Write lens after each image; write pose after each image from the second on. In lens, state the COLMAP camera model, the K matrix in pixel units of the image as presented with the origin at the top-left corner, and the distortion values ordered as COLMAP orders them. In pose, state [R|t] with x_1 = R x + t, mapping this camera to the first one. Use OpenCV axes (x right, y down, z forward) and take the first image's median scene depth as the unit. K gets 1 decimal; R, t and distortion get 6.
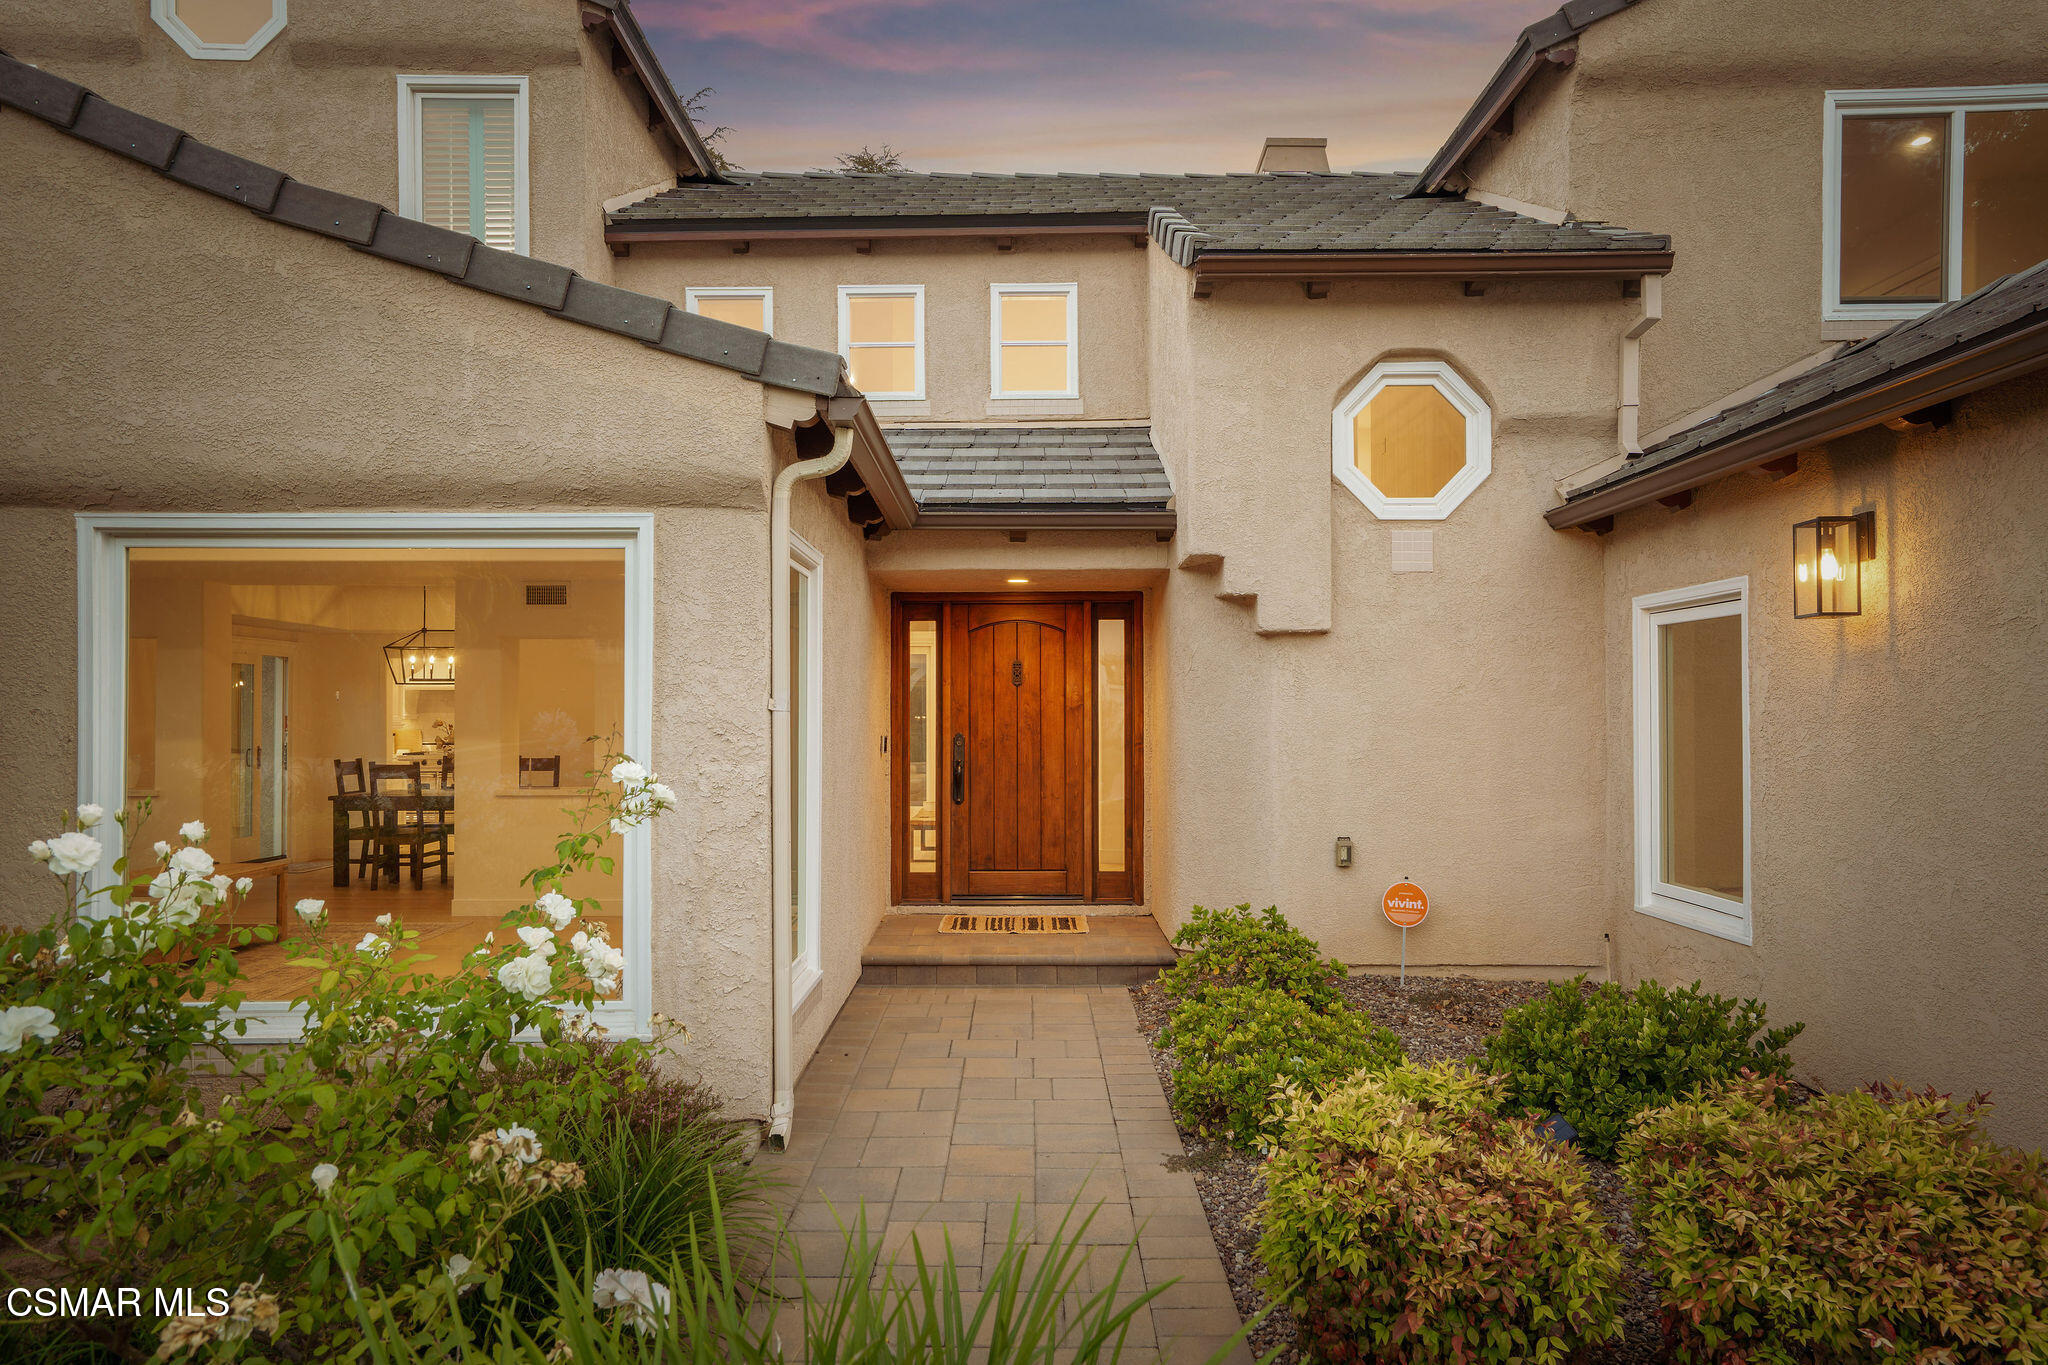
lens RADIAL K [[1270.0, 0, 1159.8], [0, 1270.0, 664.8], [0, 0, 1]] dist [0.003702, 0.001953]
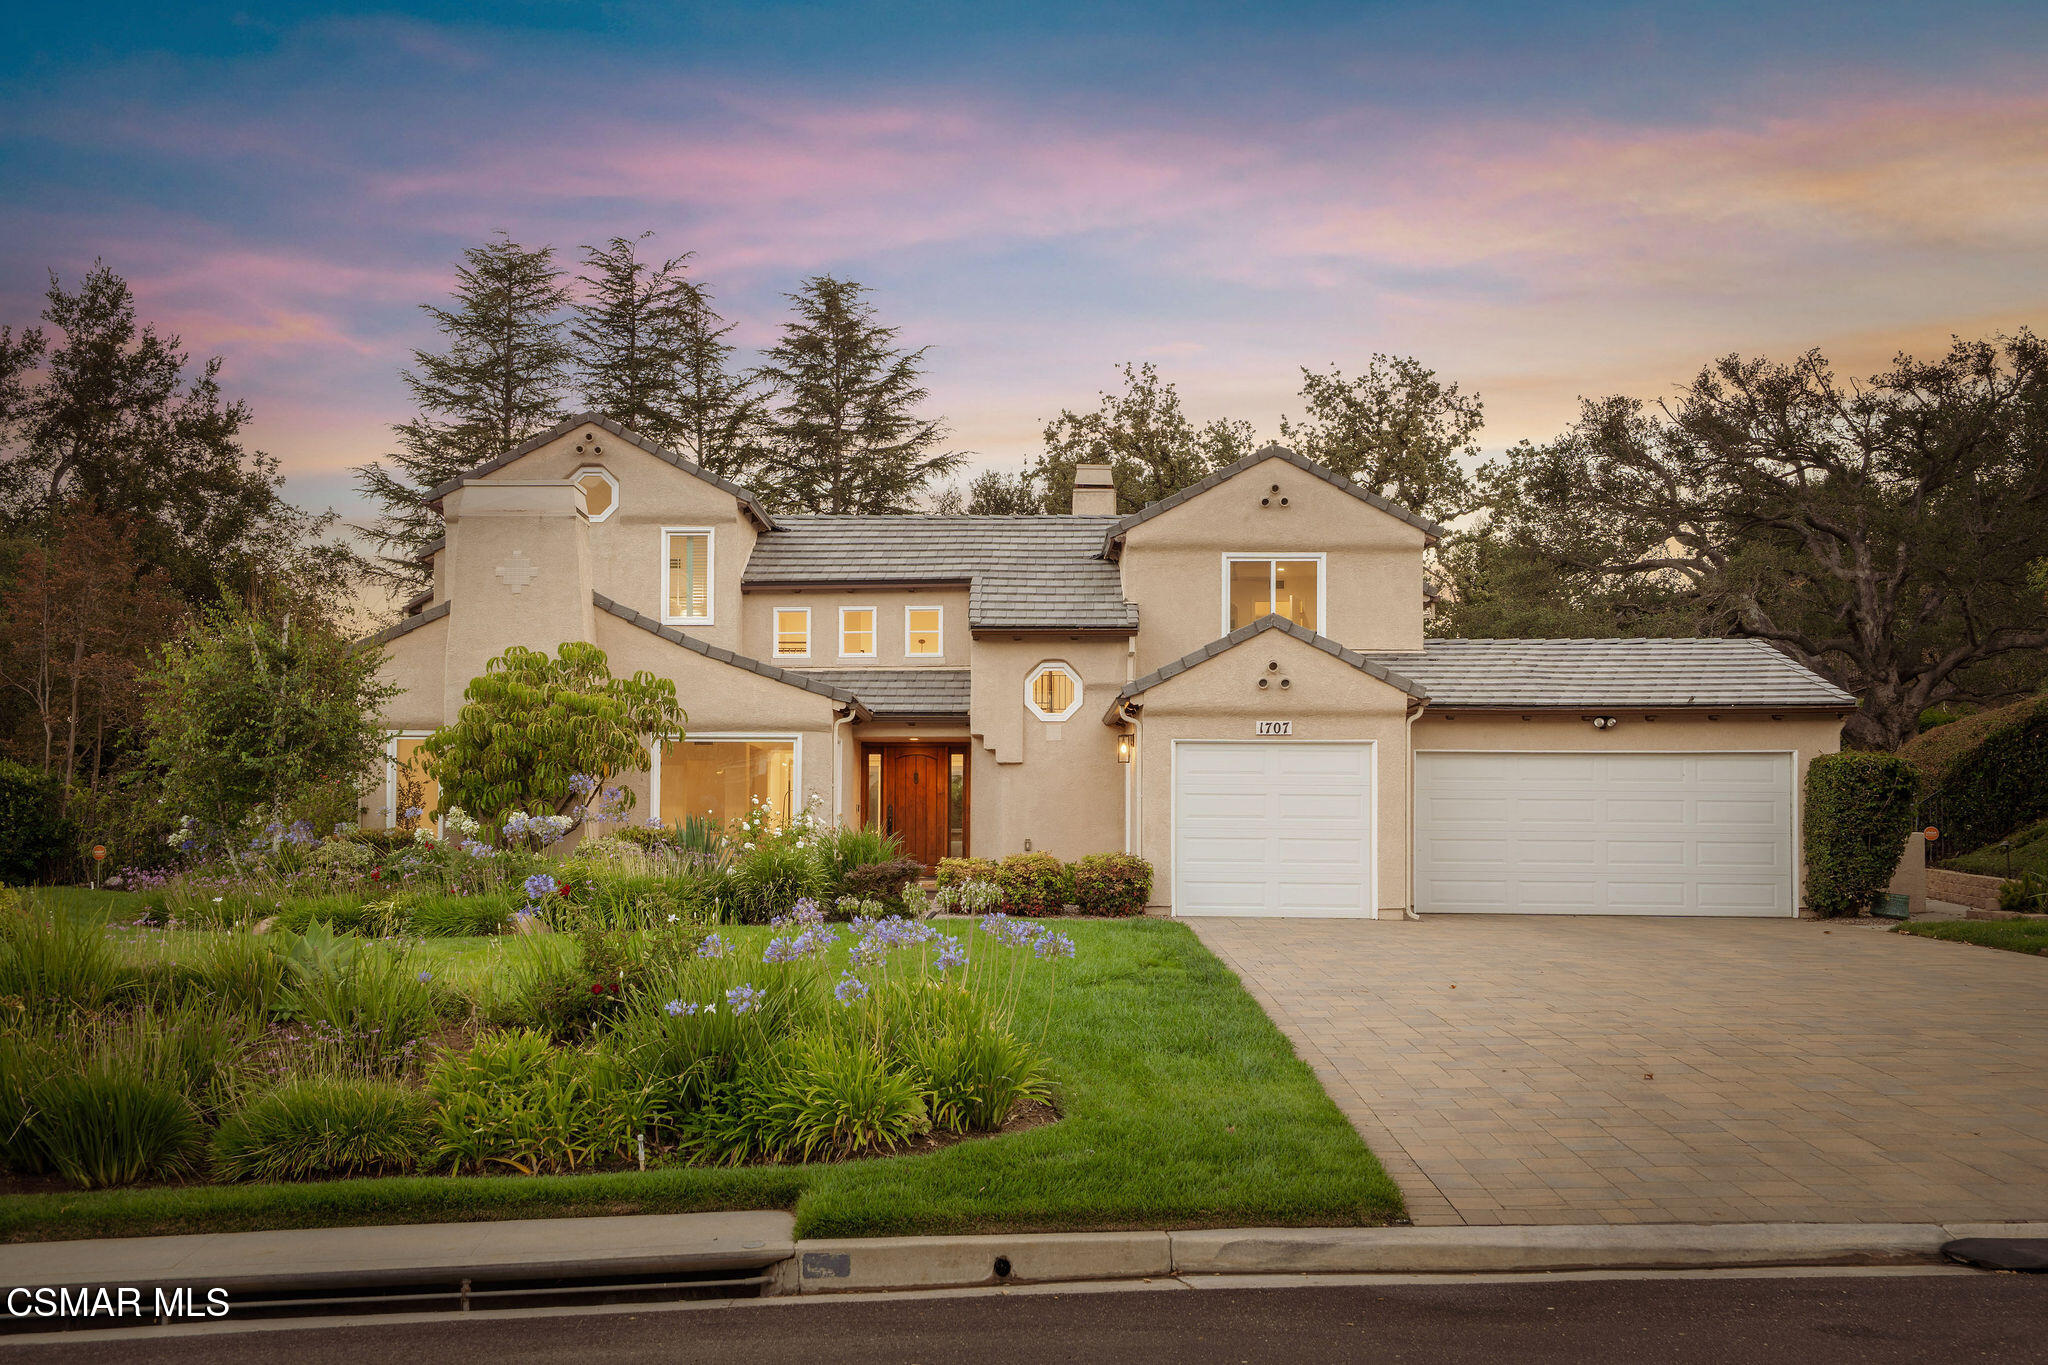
lens RADIAL K [[1830.8, 0, 1021.9], [0, 1830.8, 681.1], [0, 0, 1]] dist [-0.006012, -0.000520]
pose [[0.994256, -0.001068, -0.107025, 0.485482], [-0.004192, 0.998795, -0.048907, -0.007876], [0.106949, 0.049075, 0.993053, -2.546026]]
